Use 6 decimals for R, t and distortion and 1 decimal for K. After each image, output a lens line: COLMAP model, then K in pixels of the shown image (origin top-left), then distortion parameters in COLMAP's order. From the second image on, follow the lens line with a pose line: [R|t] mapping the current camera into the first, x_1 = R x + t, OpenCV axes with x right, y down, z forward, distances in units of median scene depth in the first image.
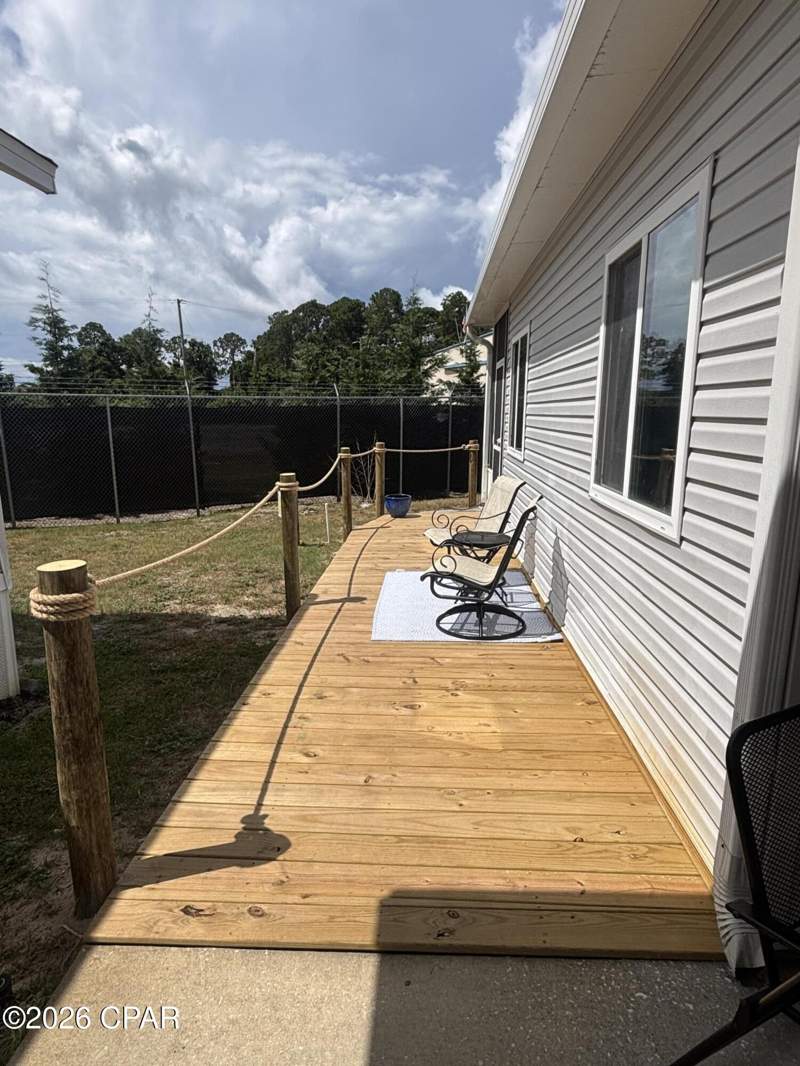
lens RADIAL K [[623.2, 0, 403.7], [0, 623.2, 533.2], [0, 0, 1]] dist [-0.000022, 0.000008]
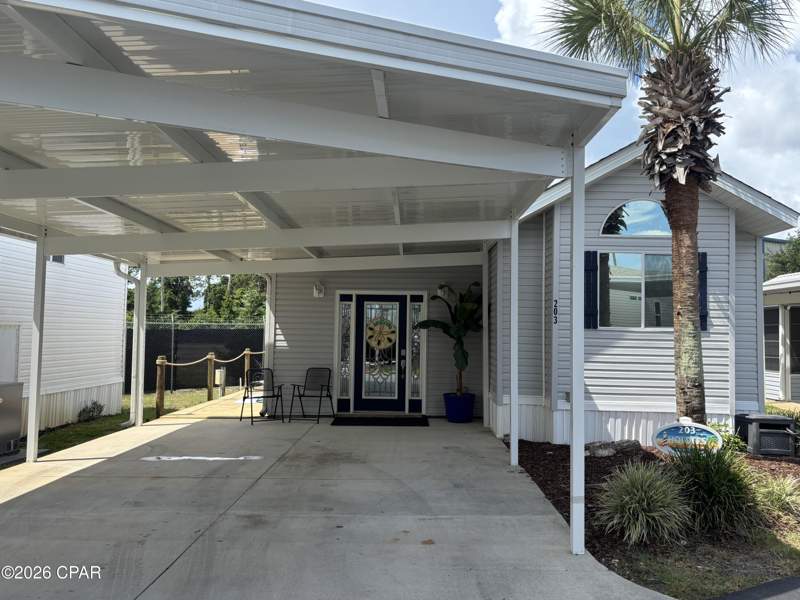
lens RADIAL K [[644.1, 0, 405.0], [0, 644.1, 292.3], [0, 0, 1]] dist [0.103746, -0.000337]
pose [[0.999276, 0.017238, 0.033905, 0.080519], [-0.008032, 0.966940, -0.254879, 0.053420], [-0.037178, 0.254422, 0.966378, -0.273327]]
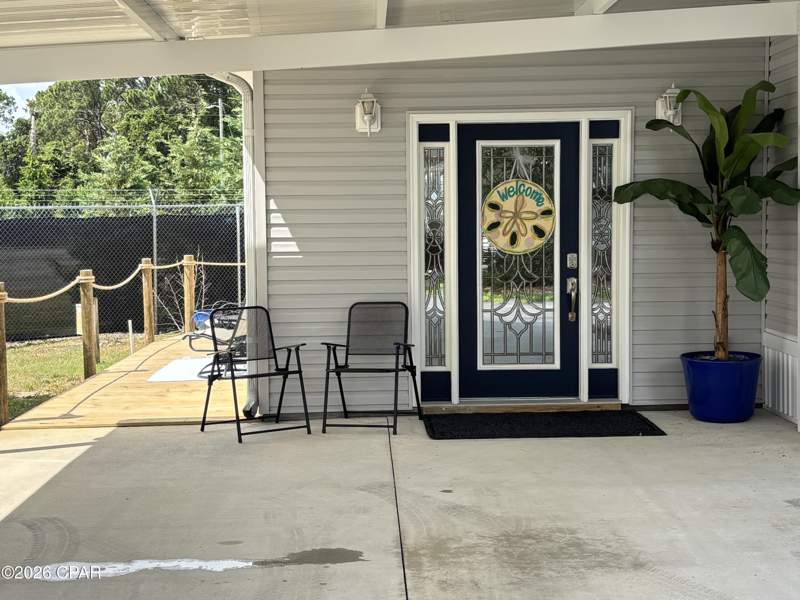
lens RADIAL K [[1177.5, 0, 396.2], [0, 1177.5, 305.8], [0, 0, 1]] dist [0.157650, 0.000000]
pose [[0.997624, -0.015868, 0.067037, 0.039440], [0.023963, 0.992274, -0.121732, 0.040049], [-0.064587, 0.123049, 0.990297, -0.201095]]
